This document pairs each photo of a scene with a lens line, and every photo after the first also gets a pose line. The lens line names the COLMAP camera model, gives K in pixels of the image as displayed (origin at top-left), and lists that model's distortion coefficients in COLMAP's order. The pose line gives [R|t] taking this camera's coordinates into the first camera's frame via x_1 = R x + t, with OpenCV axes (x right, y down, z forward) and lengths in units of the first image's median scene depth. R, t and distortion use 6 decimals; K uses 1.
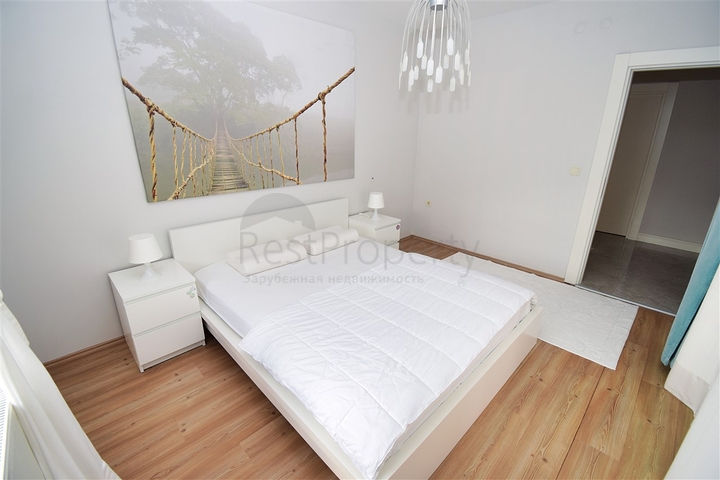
lens RADIAL K [[314.6, 0, 359.4], [0, 314.6, 238.1], [0, 0, 1]] dist [0.001491, -0.020333]
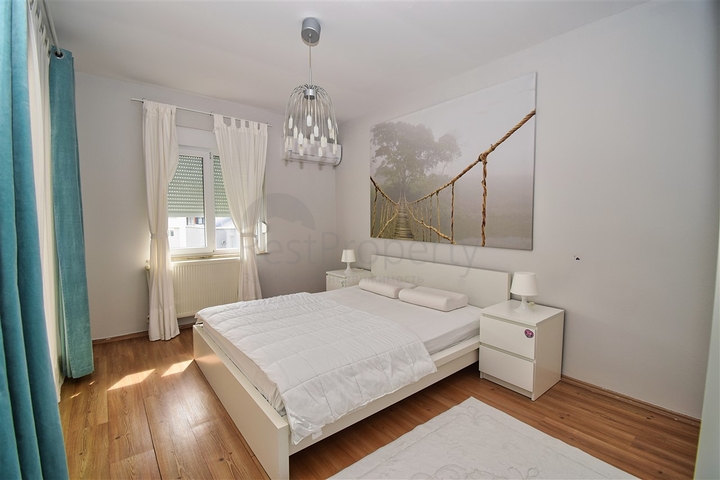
lens RADIAL K [[314.6, 0, 359.4], [0, 314.6, 238.1], [0, 0, 1]] dist [0.001491, -0.020333]
pose [[-0.102858, 0.051730, -0.993350, 0.949688], [-0.324708, 0.942193, 0.082689, -0.193193], [0.940205, 0.331054, -0.080115, 0.876521]]
